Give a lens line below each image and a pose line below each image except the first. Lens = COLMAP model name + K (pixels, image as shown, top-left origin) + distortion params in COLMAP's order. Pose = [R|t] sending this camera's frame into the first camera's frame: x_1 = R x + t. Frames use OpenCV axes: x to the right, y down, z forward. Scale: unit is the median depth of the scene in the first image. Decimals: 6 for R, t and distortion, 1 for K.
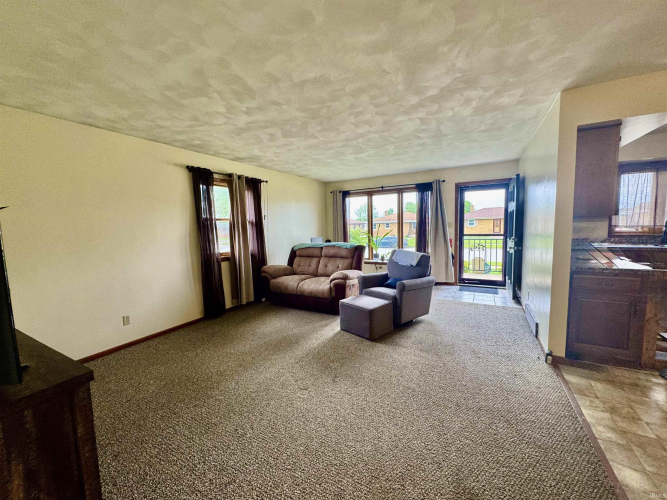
lens RADIAL K [[267.5, 0, 332.1], [0, 267.5, 248.4], [0, 0, 1]] dist [0.001358, 0.000275]
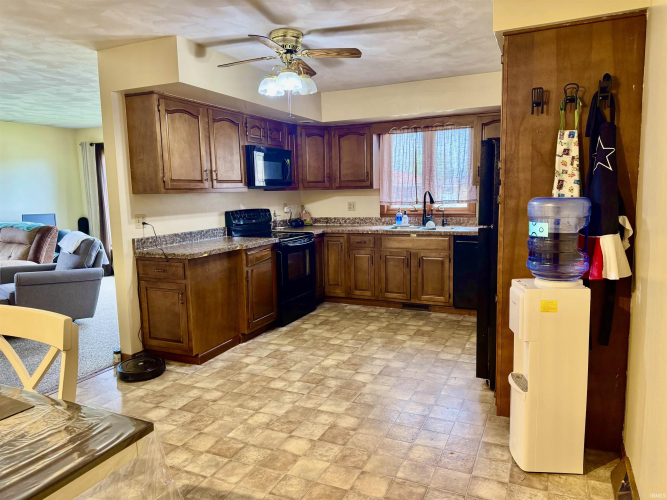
lens RADIAL K [[472.8, 0, 333.5], [0, 472.8, 250.0], [0, 0, 1]] dist [0.069671, -0.081059]
pose [[0.996950, -0.001800, 0.078021, 0.926809], [-0.001267, 0.999229, 0.039242, -0.000150], [-0.078031, -0.039221, 0.996179, -0.394479]]
